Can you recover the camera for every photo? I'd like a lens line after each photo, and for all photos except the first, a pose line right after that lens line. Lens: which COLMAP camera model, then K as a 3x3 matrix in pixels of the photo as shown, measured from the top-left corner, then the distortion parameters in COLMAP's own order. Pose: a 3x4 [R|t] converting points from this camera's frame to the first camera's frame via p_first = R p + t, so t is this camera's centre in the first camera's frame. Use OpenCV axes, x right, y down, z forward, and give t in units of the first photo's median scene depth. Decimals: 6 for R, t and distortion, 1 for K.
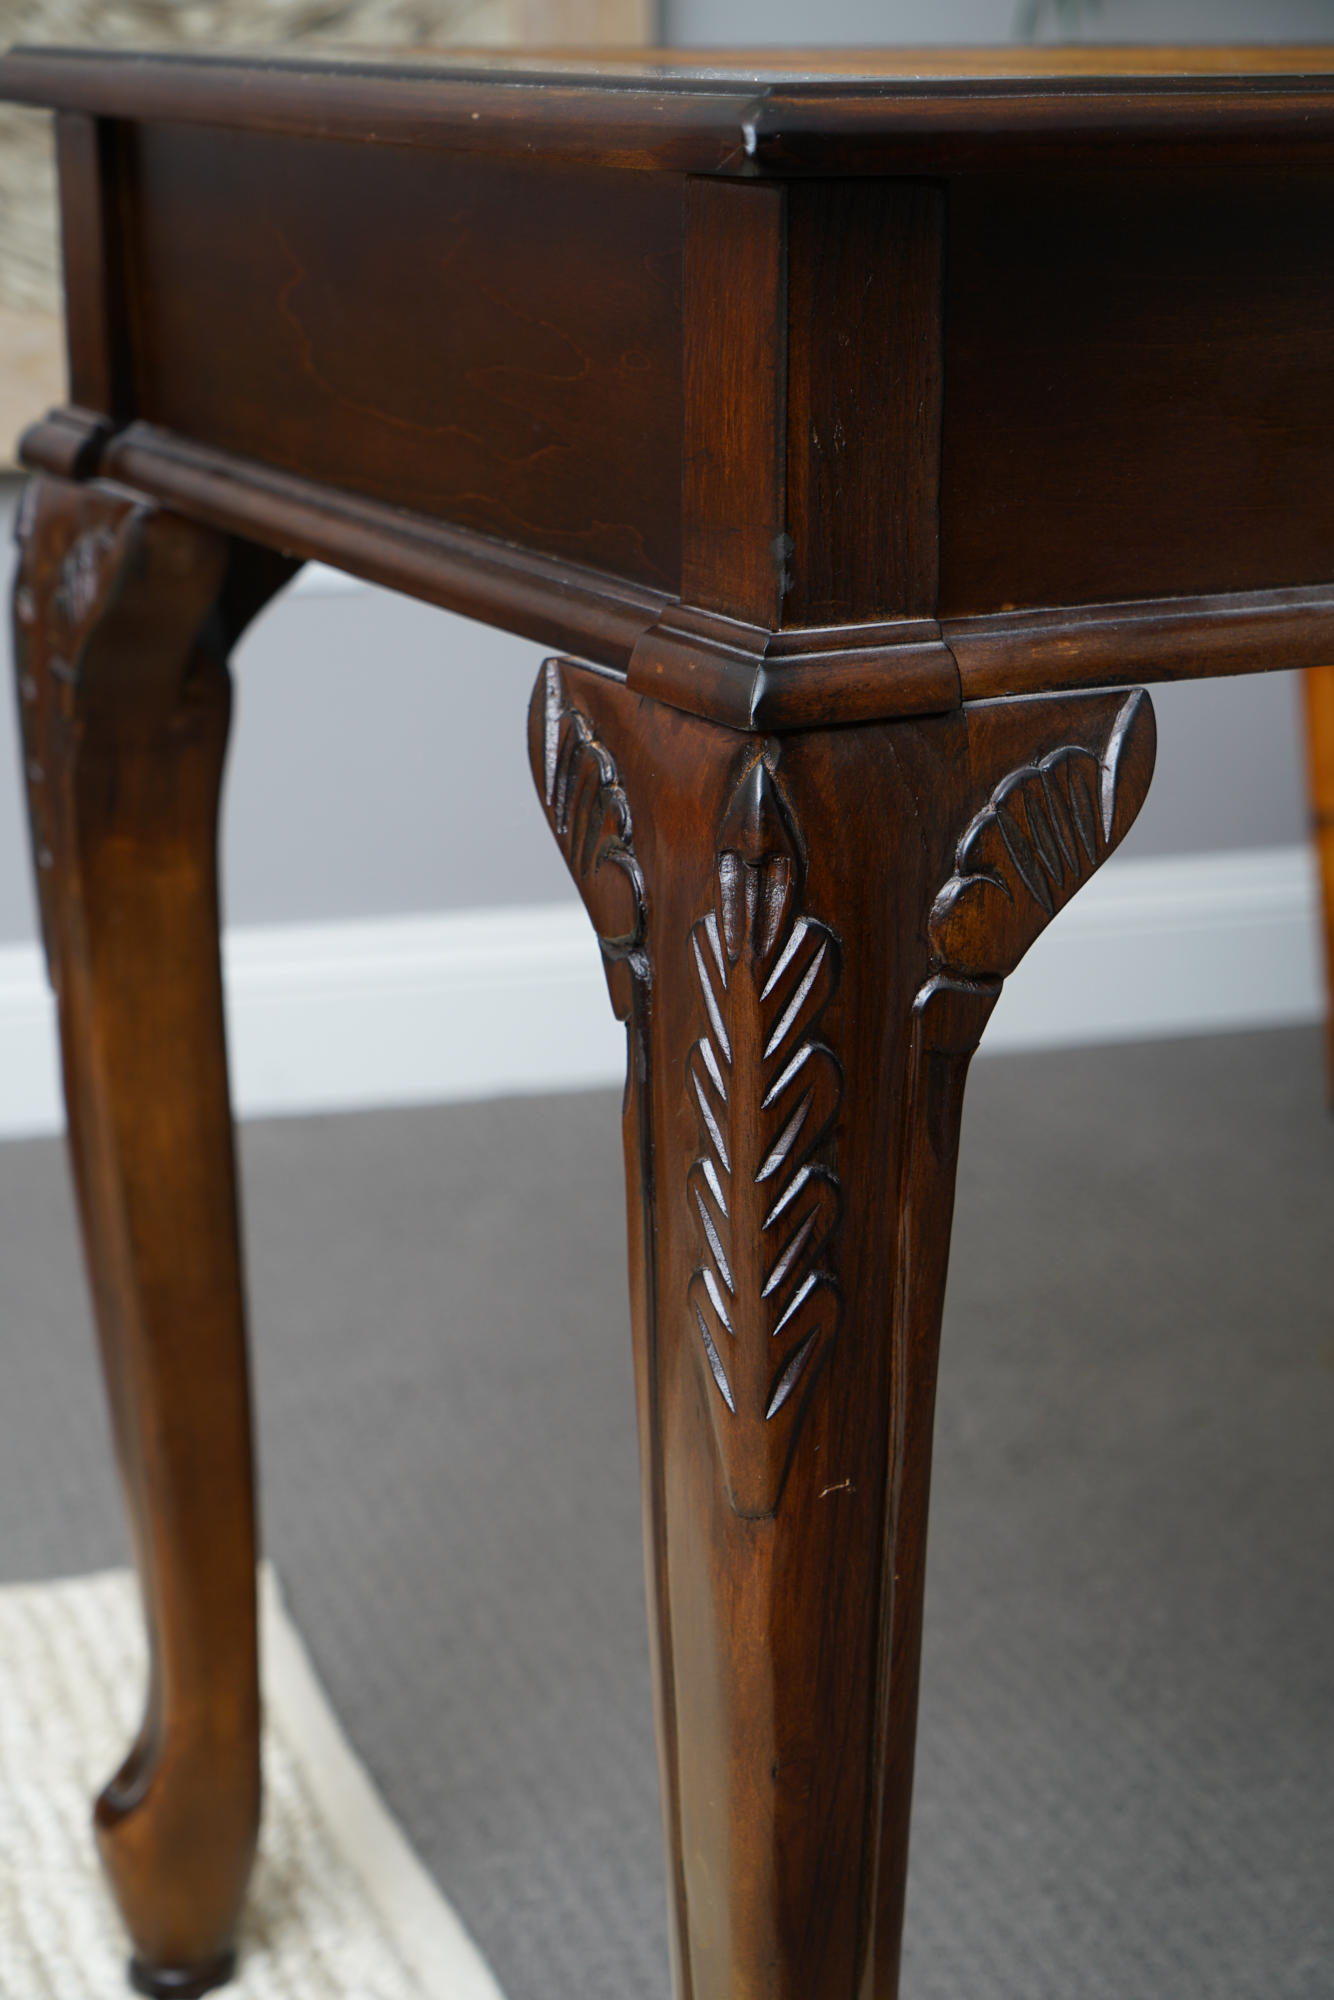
lens RADIAL K [[3585.9, 0, 673.5], [0, 3585.9, 1107.5], [0, 0, 1]] dist [0.021197, 0.000000]
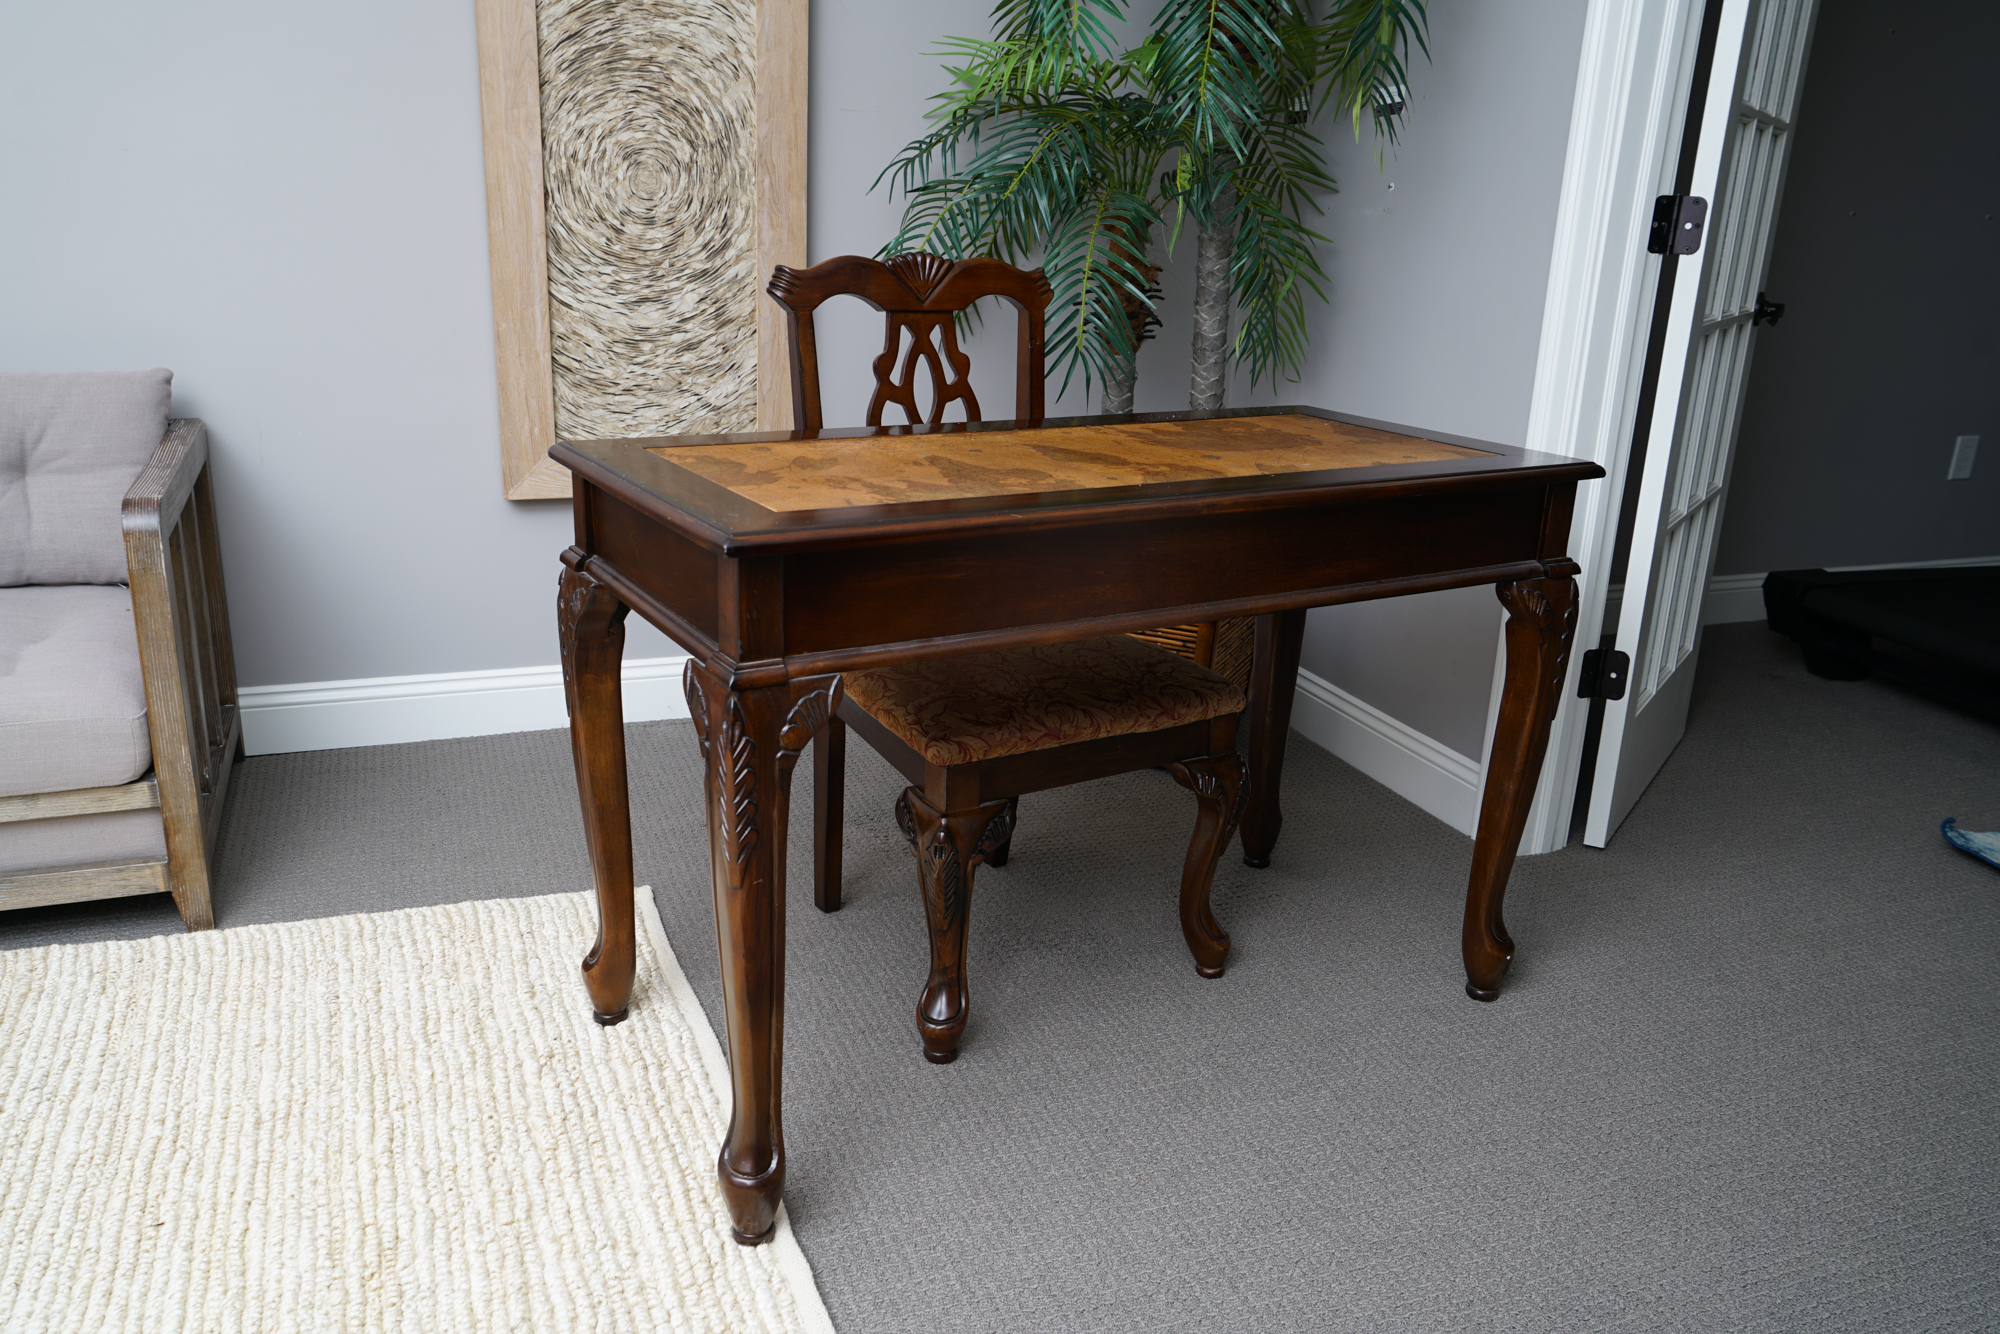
lens RADIAL K [[1550.8, 0, 956.0], [0, 1550.8, 679.4], [0, 0, 1]] dist [0.005482, -0.007193]
pose [[0.999218, 0.014042, 0.036954, 0.176108], [-0.014346, 0.999865, 0.007991, -0.115010], [-0.036837, -0.008515, 0.999285, -0.602050]]
